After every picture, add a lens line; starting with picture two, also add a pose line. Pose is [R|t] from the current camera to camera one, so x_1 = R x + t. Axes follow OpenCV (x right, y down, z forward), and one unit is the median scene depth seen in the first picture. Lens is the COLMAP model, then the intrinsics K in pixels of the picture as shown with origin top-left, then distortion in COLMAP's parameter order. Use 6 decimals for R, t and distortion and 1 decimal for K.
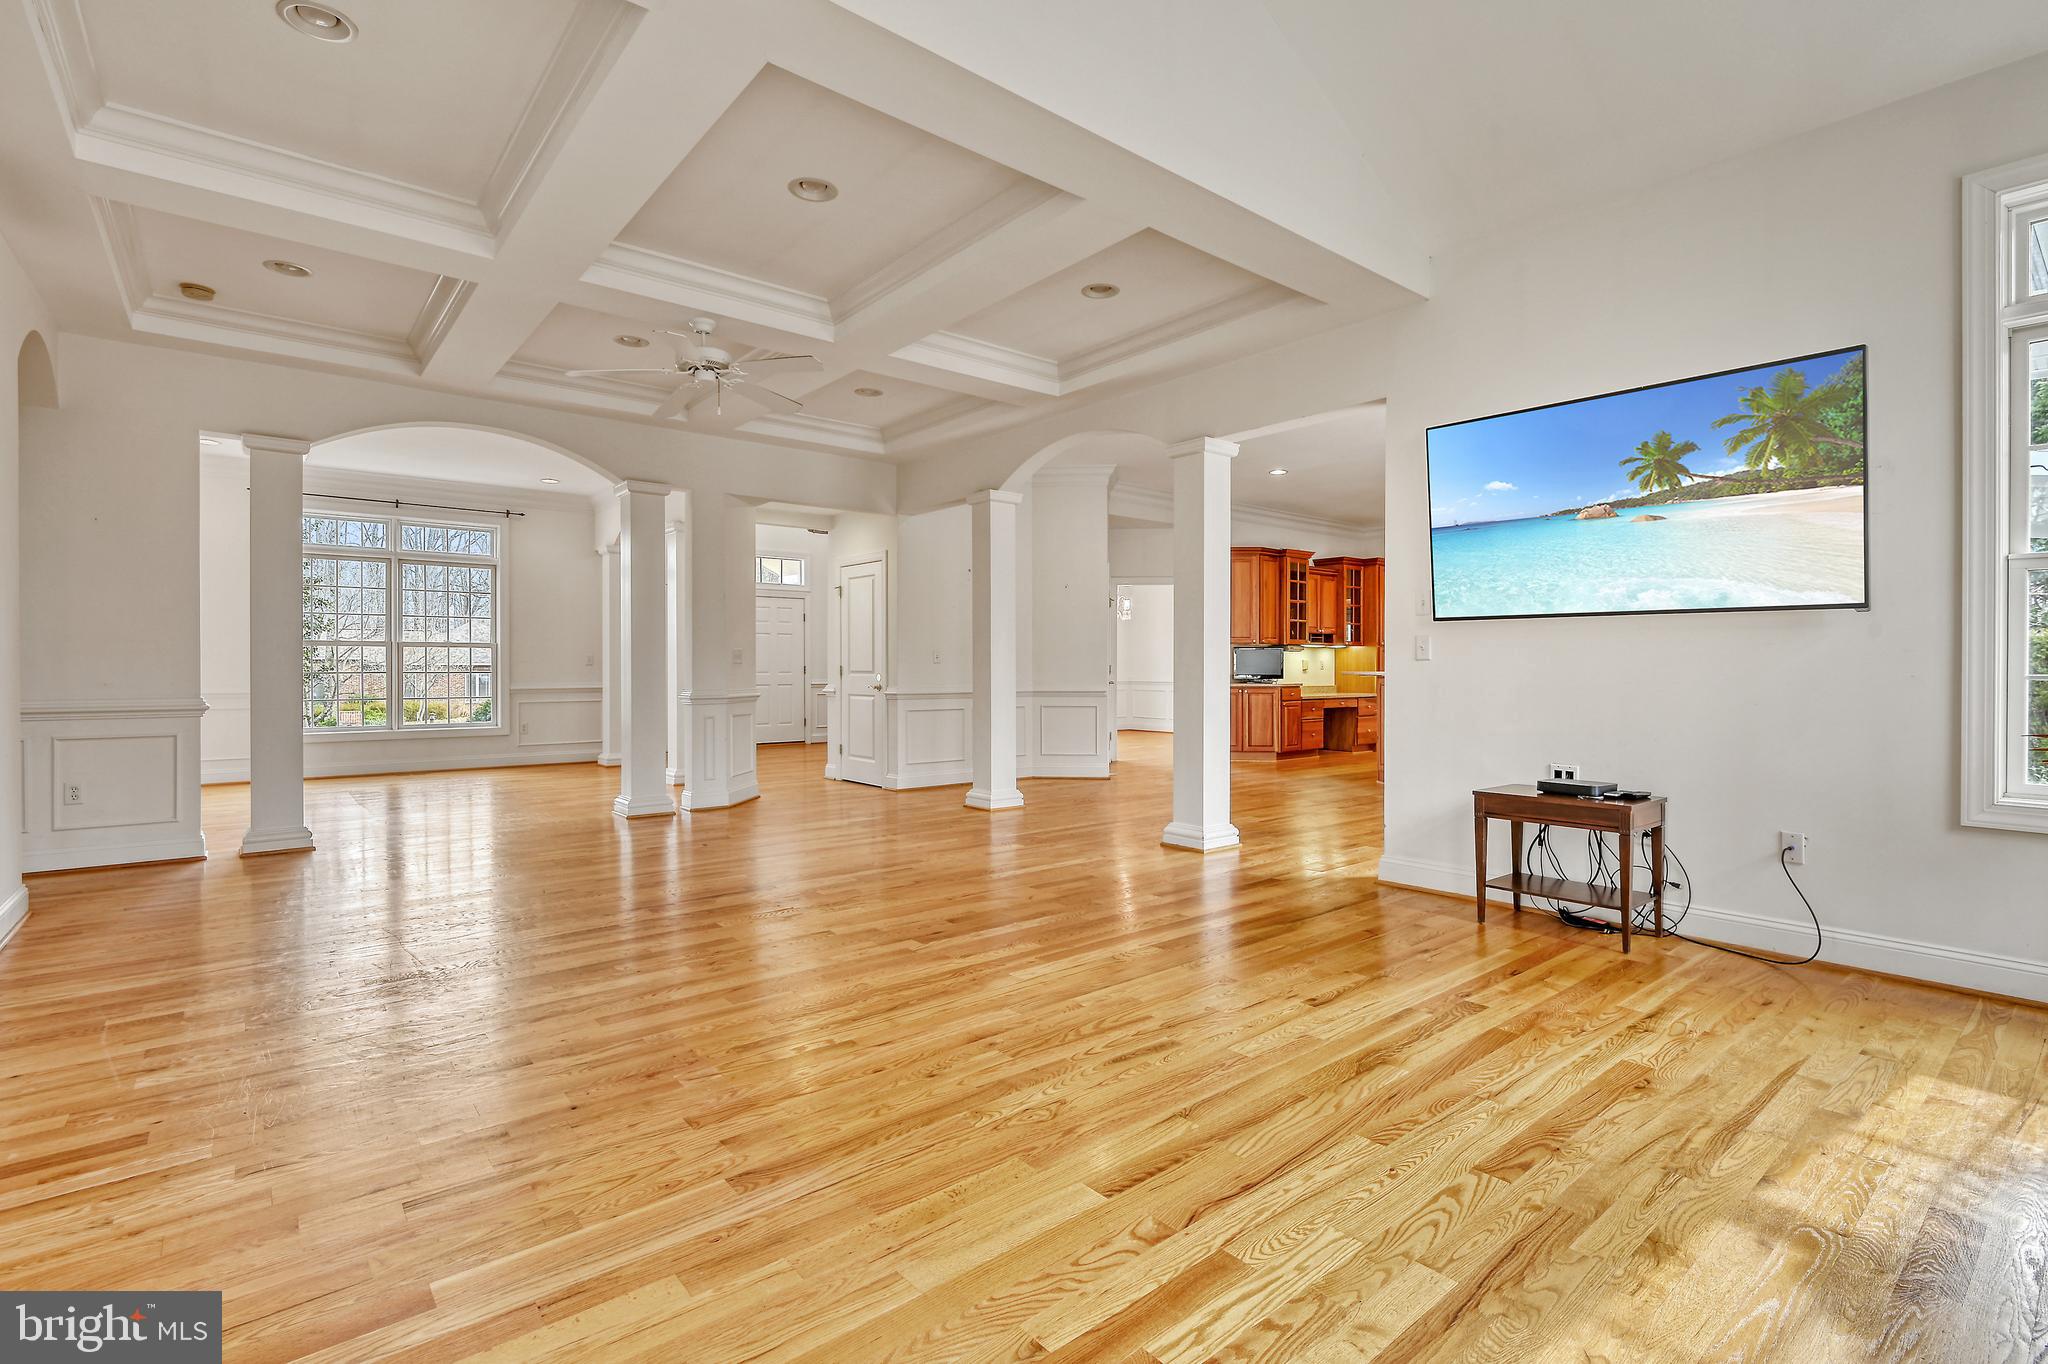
lens RADIAL K [[948.9, 0, 1039.2], [0, 948.9, 677.1], [0, 0, 1]] dist [-0.003047, -0.000571]
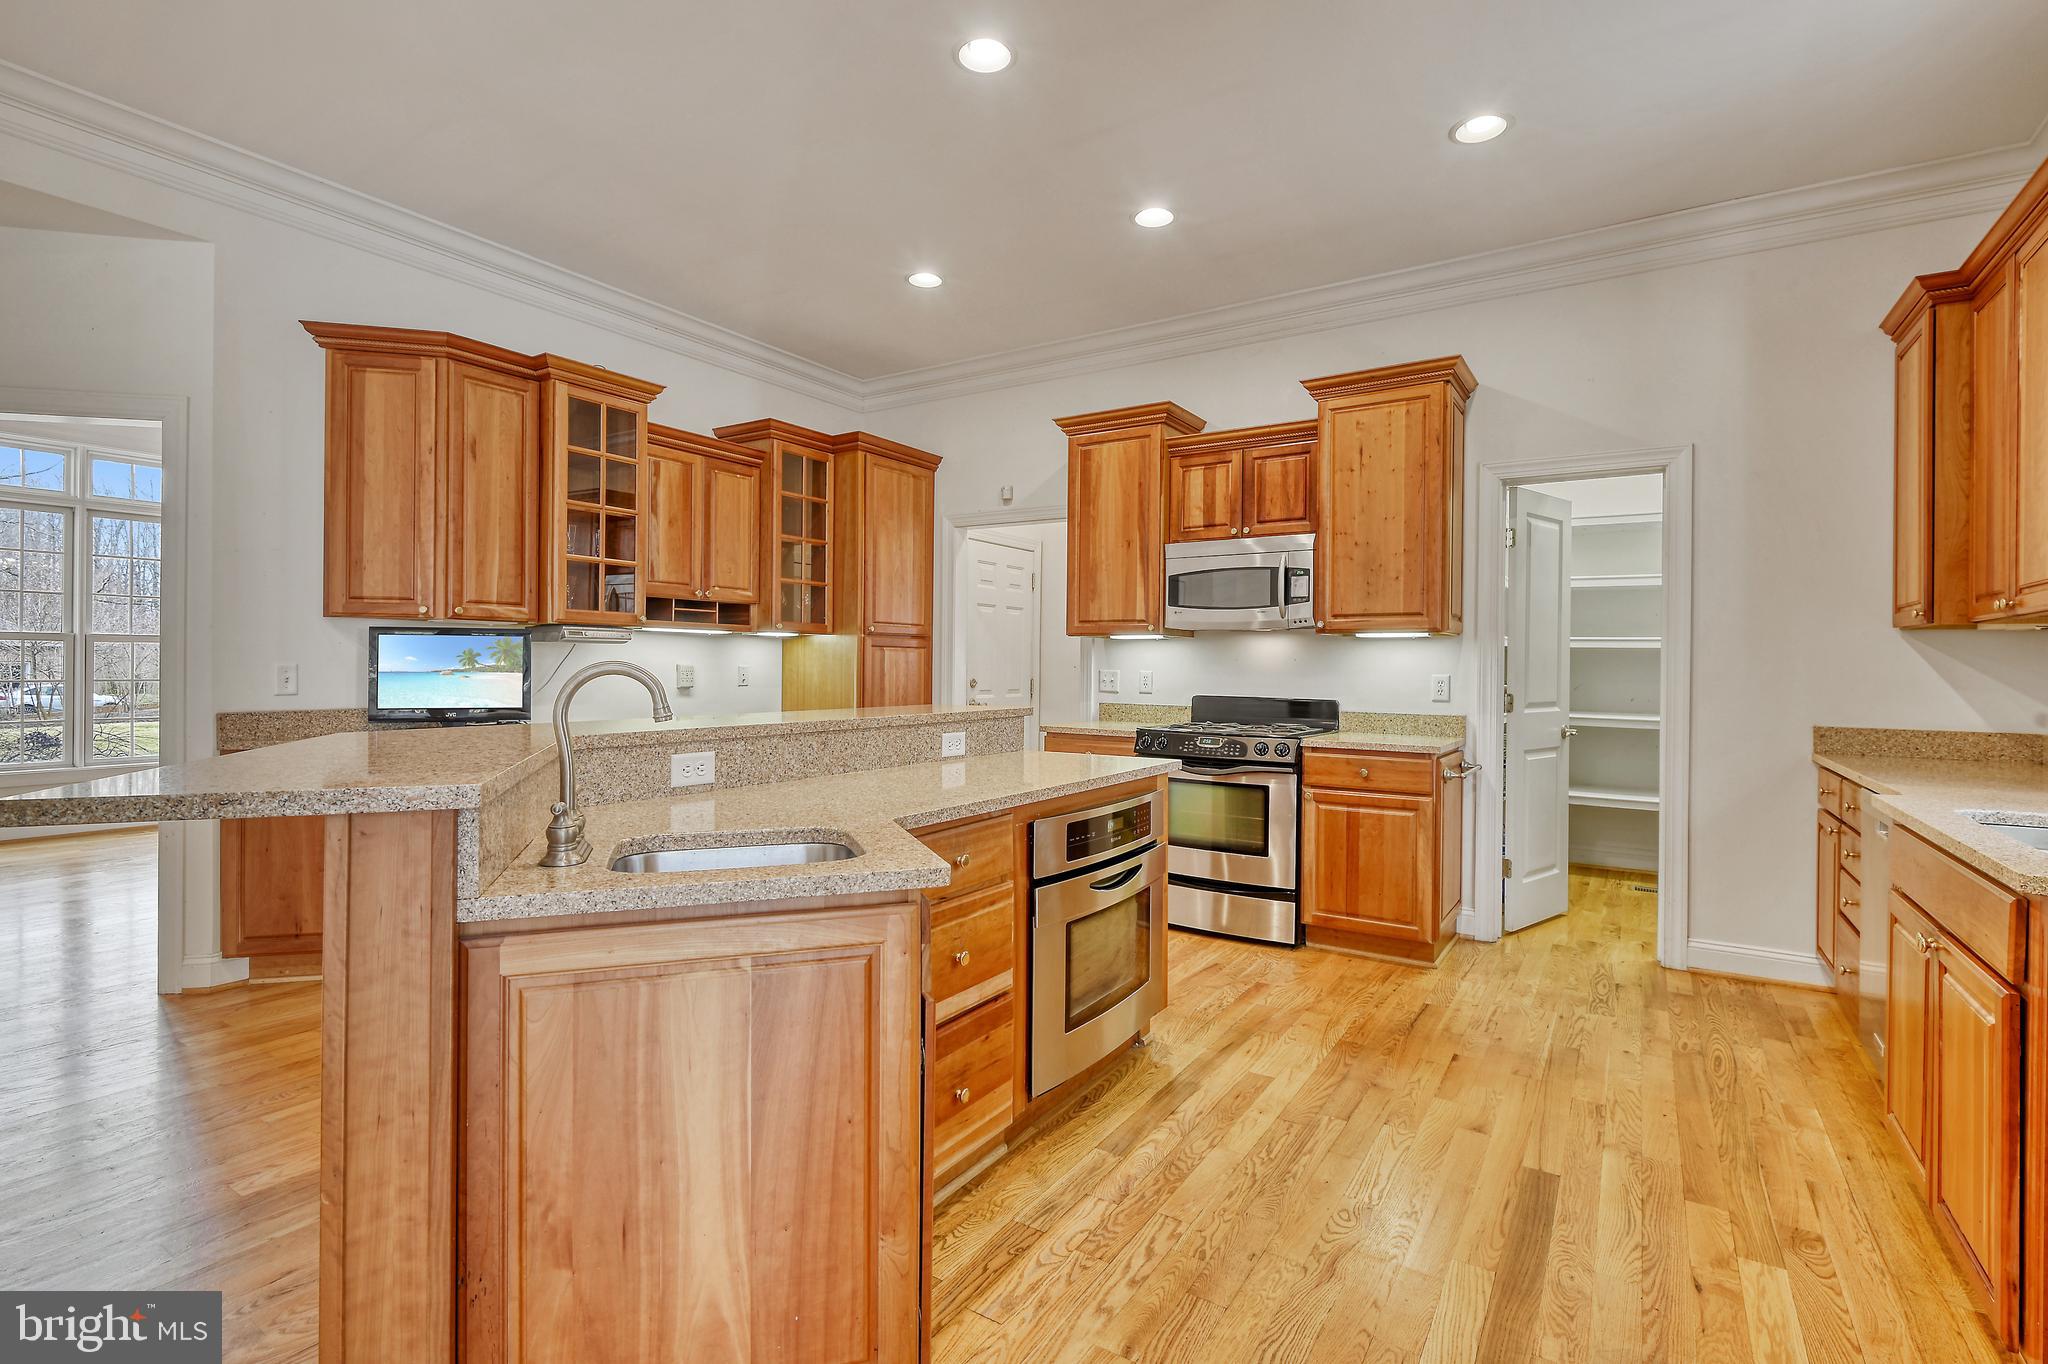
lens RADIAL K [[940.3, 0, 1031.5], [0, 940.3, 673.4], [0, 0, 1]] dist [-0.004735, -0.000713]
pose [[0.955773, 0.007705, 0.294005, 0.325918], [-0.007675, 0.999970, -0.001257, -0.015899], [-0.294005, -0.001055, 0.955803, 0.599327]]
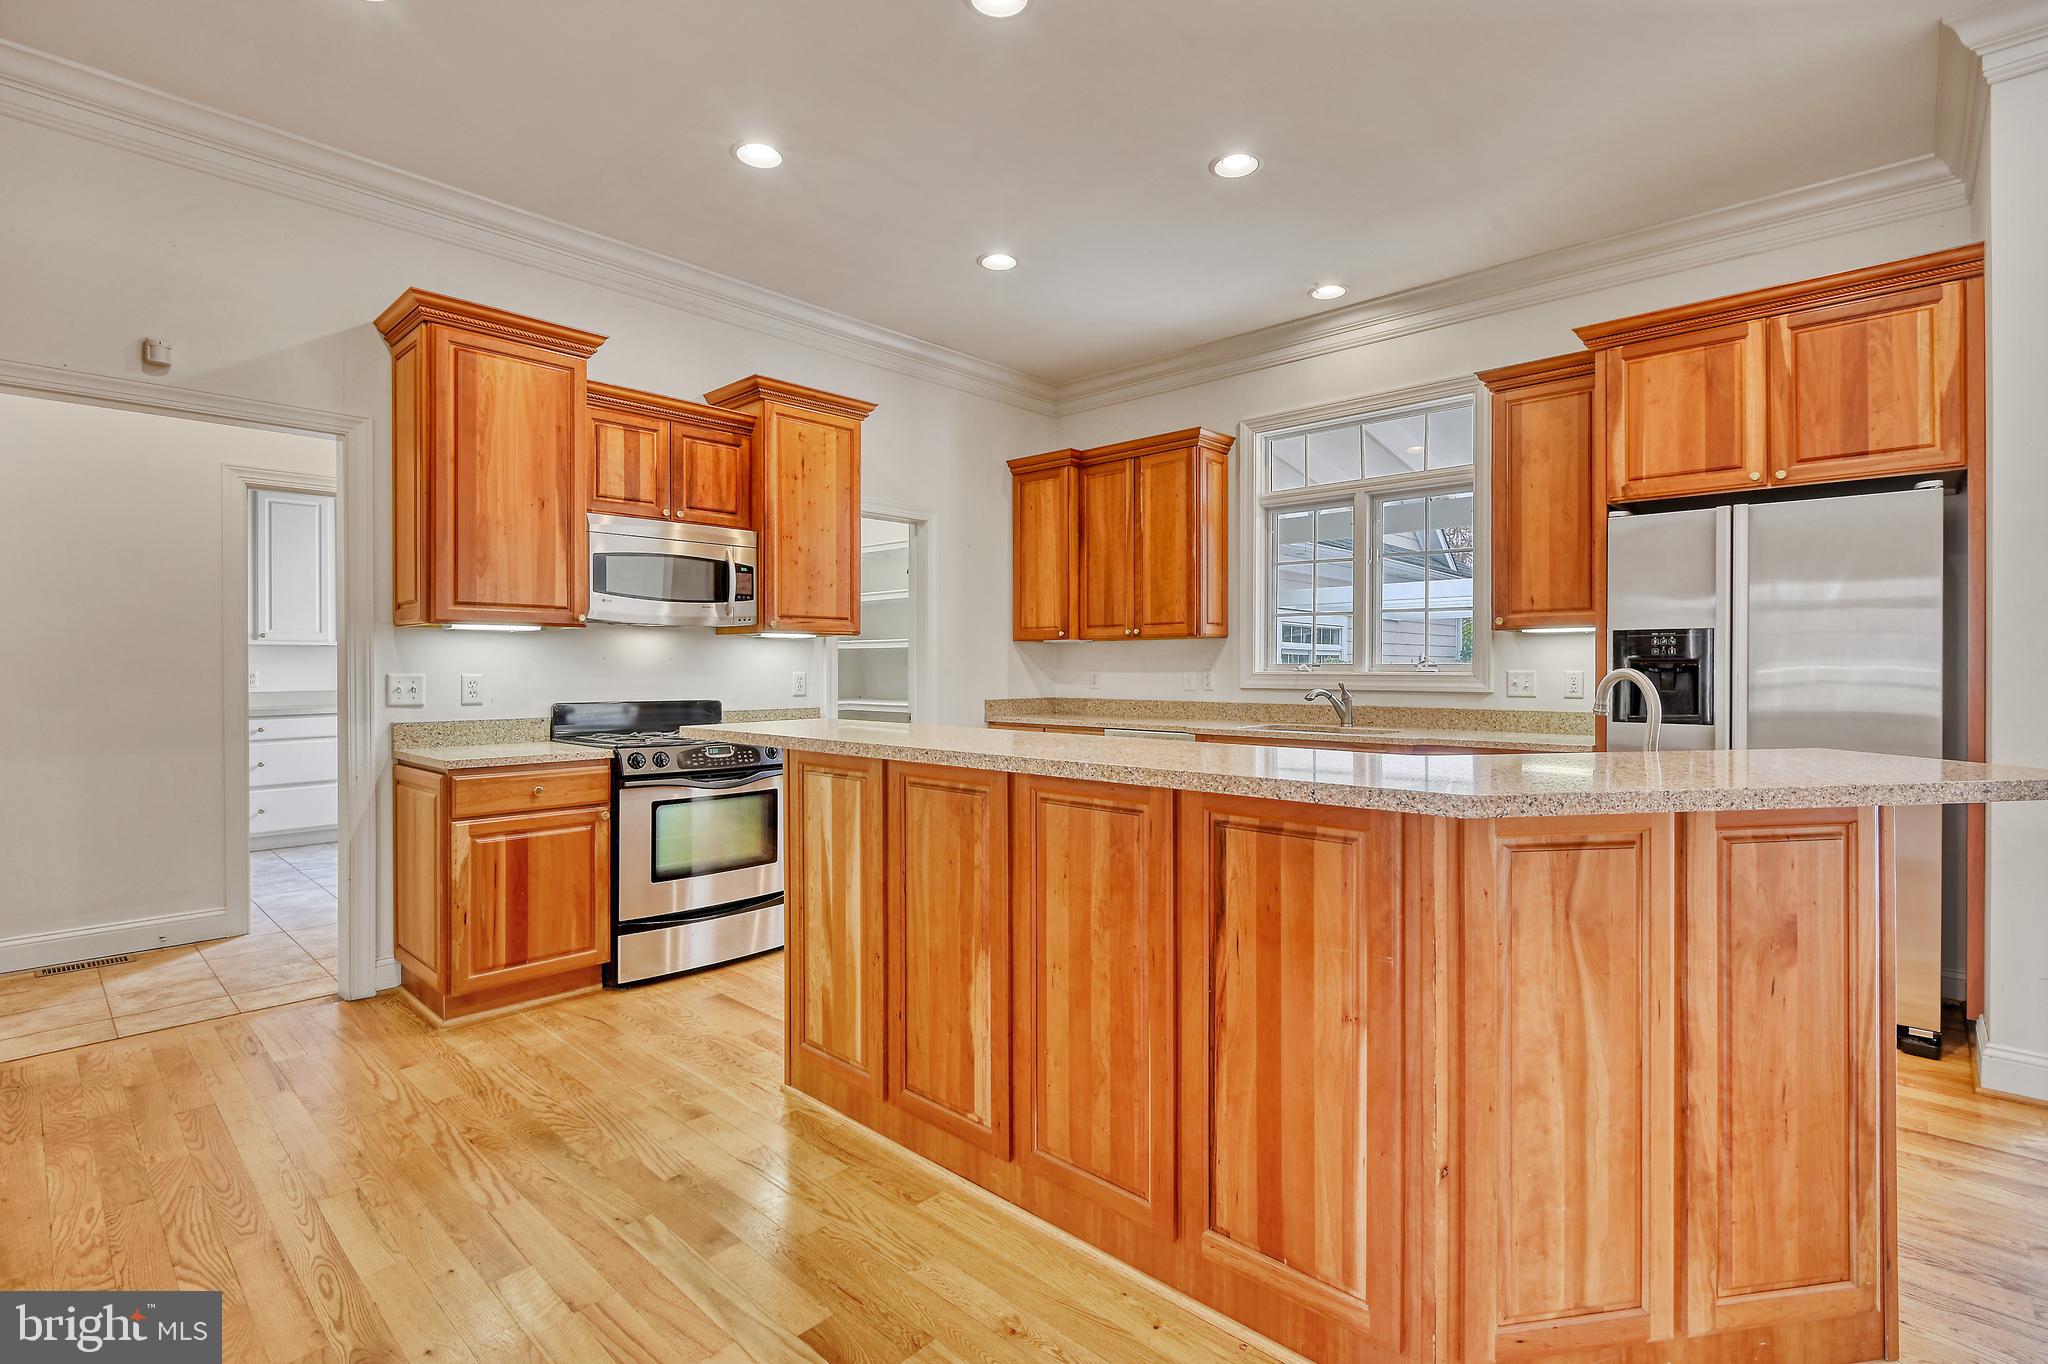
lens RADIAL K [[948.9, 0, 1039.2], [0, 948.9, 677.1], [0, 0, 1]] dist [-0.003047, -0.000571]
pose [[-0.128860, -0.010316, 0.991609, 0.160416], [0.009896, 0.999883, 0.011688, -0.018760], [-0.991613, 0.011319, -0.128742, 0.856747]]
